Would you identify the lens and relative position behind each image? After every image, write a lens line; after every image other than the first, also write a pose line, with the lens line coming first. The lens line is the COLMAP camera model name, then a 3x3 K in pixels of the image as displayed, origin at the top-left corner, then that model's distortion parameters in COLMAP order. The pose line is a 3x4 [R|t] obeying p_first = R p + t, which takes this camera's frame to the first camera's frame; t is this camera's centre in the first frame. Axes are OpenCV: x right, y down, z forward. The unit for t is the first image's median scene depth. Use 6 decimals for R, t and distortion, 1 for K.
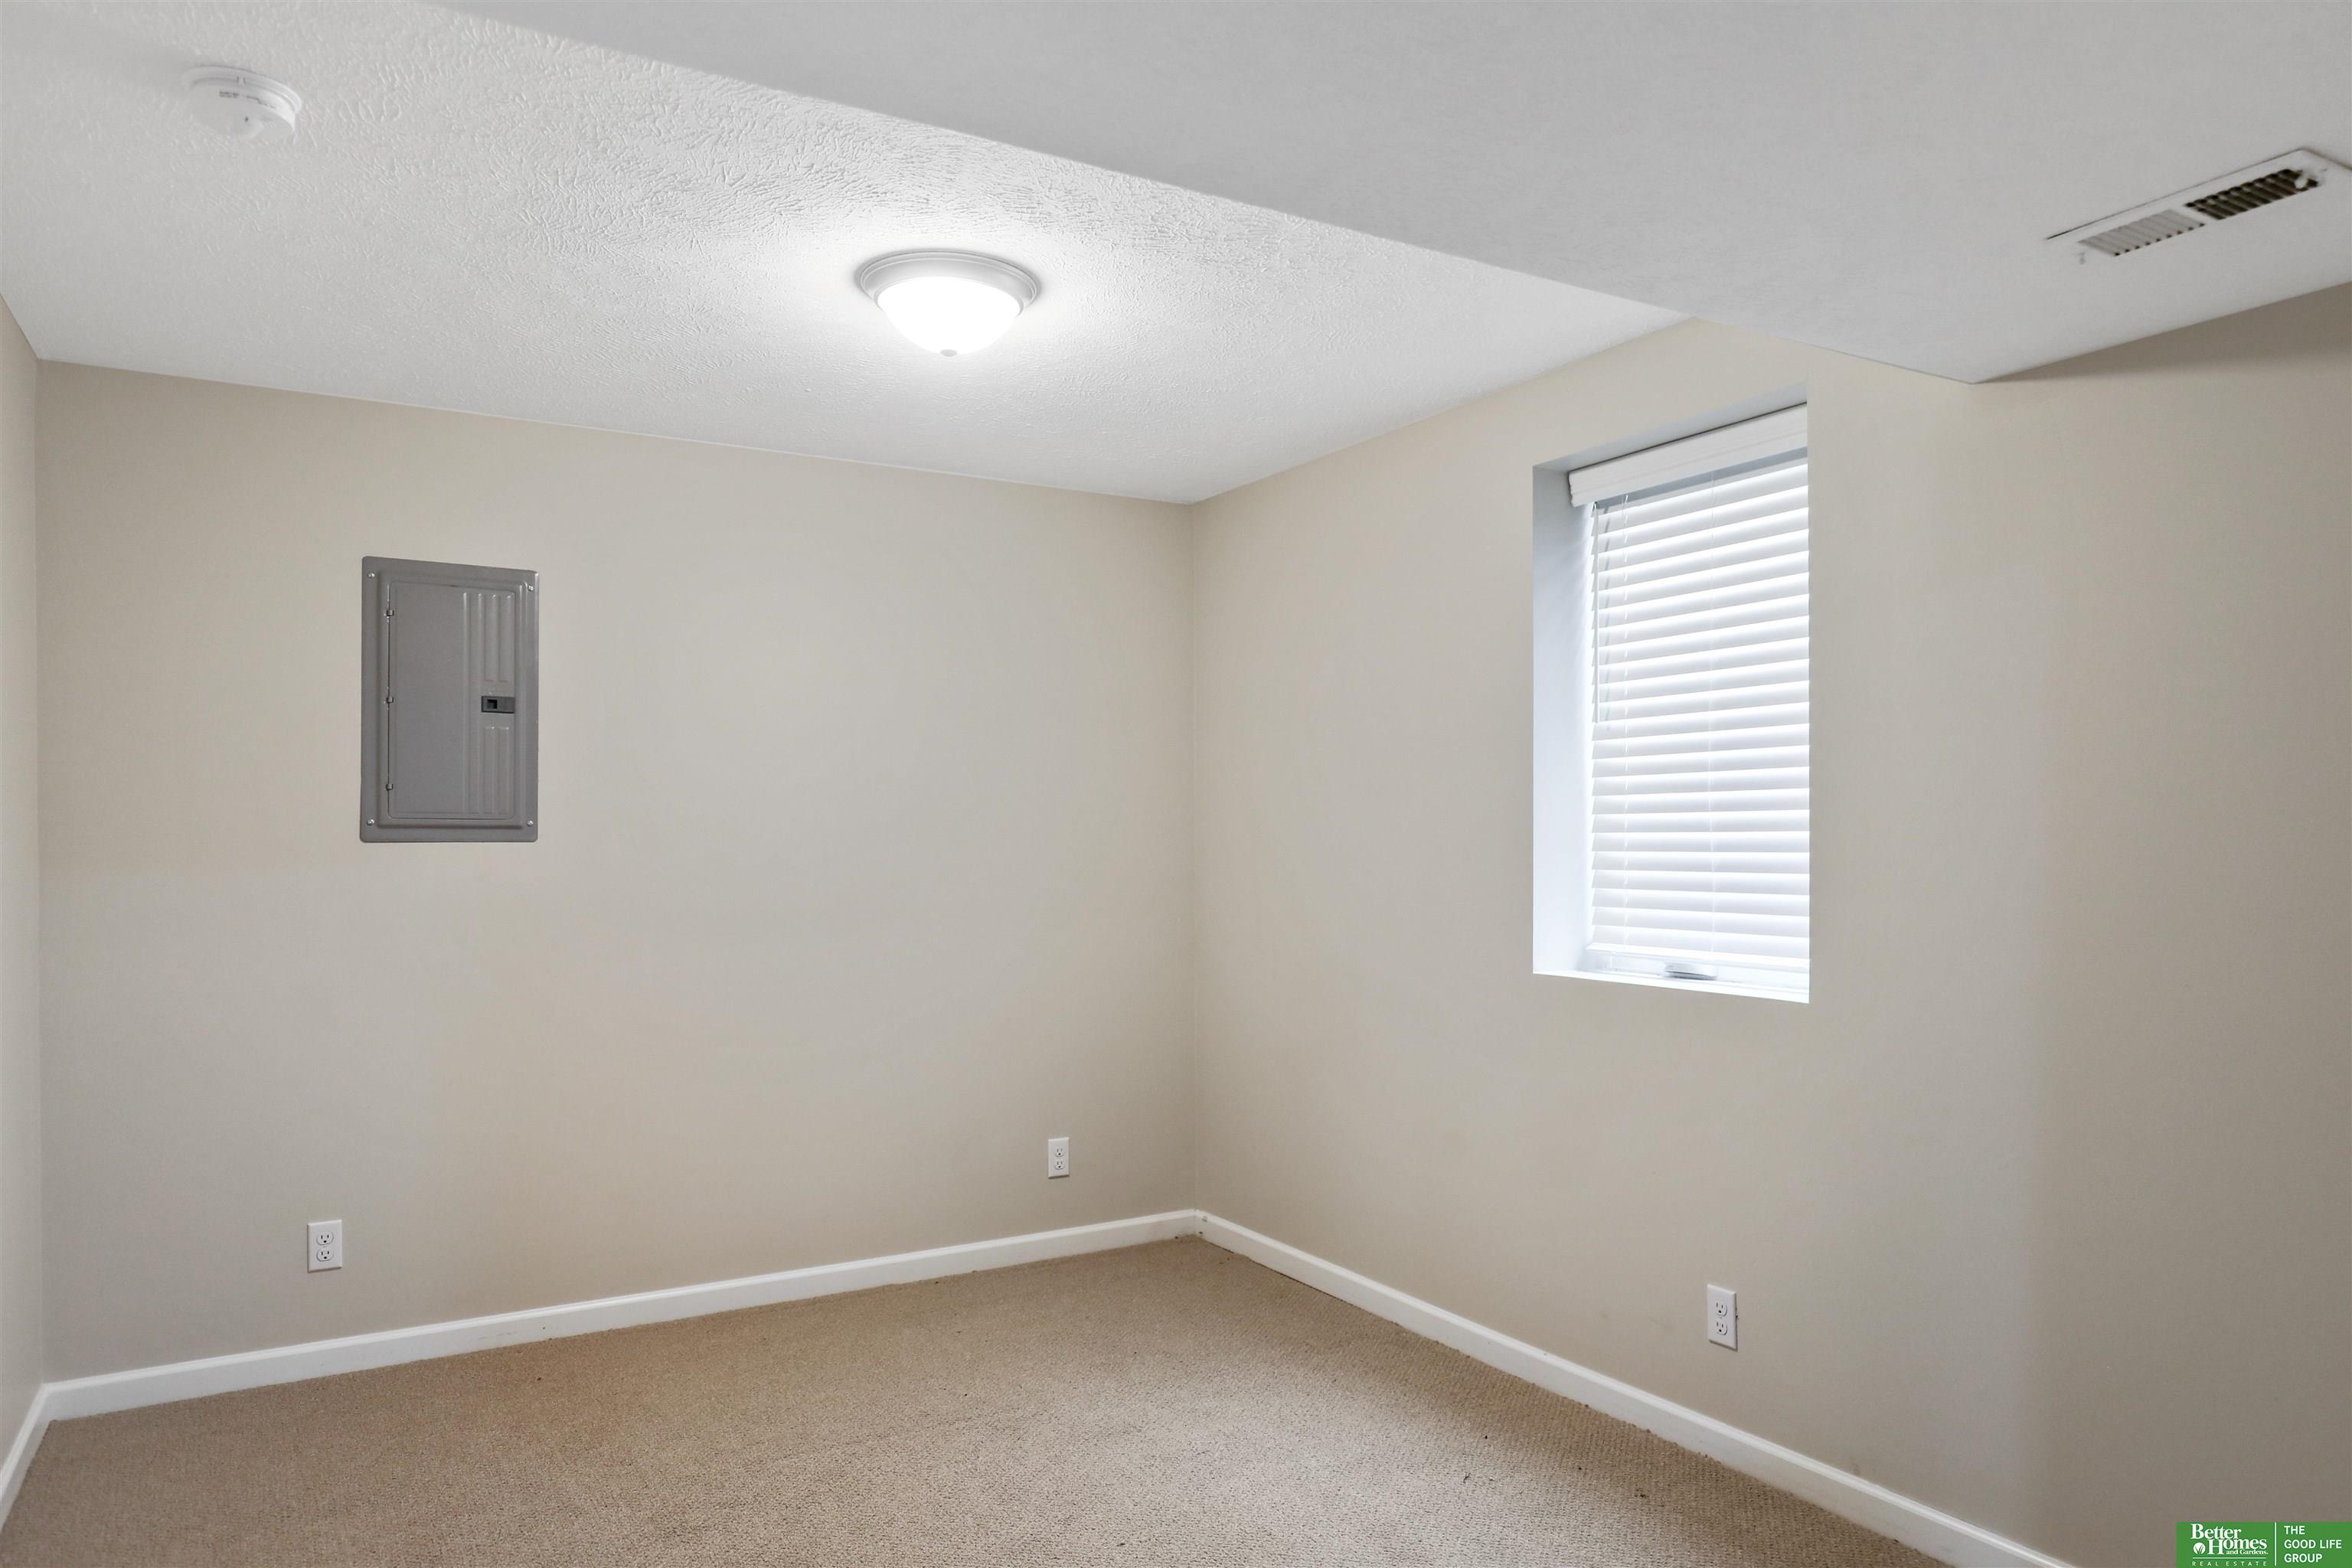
lens RADIAL K [[1632.4, 0, 1176.0], [0, 1632.4, 784.0], [0, 0, 1]] dist [-0.001347, -0.000237]
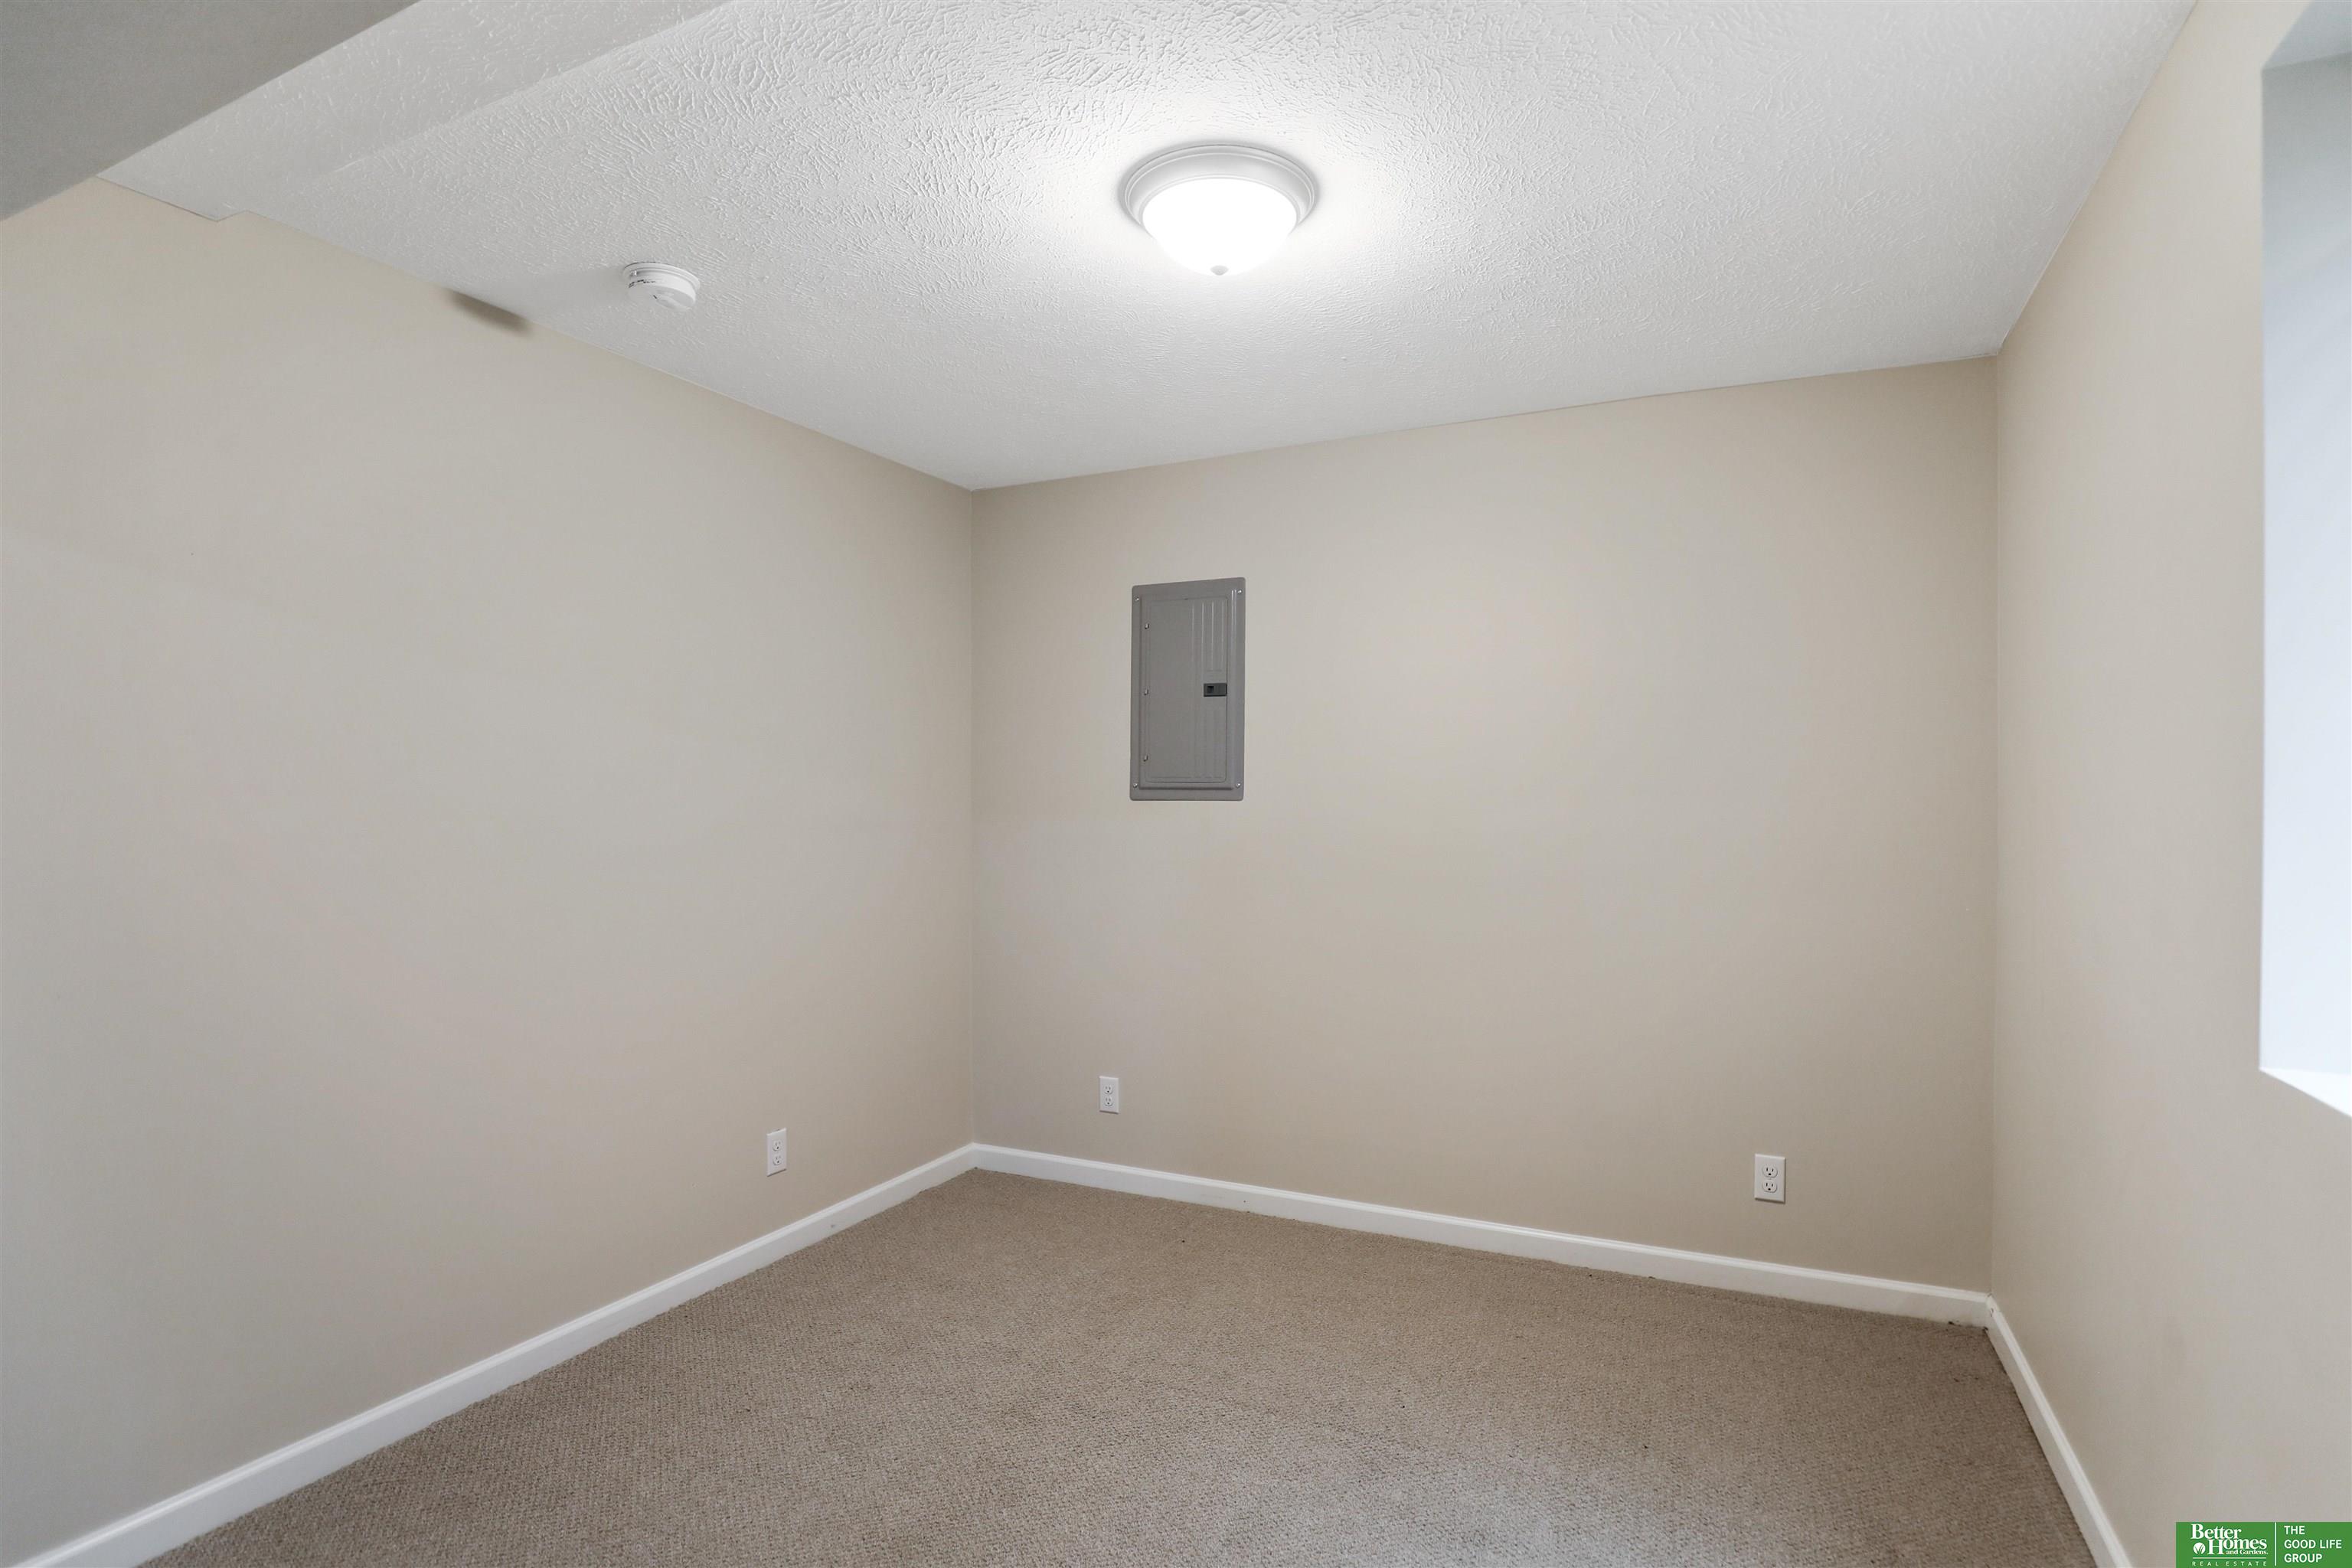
lens RADIAL K [[1193.6, 0, 1176.3], [0, 1193.6, 775.5], [0, 0, 1]] dist [-0.011979, 0.000185]
pose [[0.537423, -0.008803, -0.843267, 0.335681], [0.026389, 0.999631, 0.006383, 0.009837], [0.842900, -0.025684, 0.537457, 0.489901]]
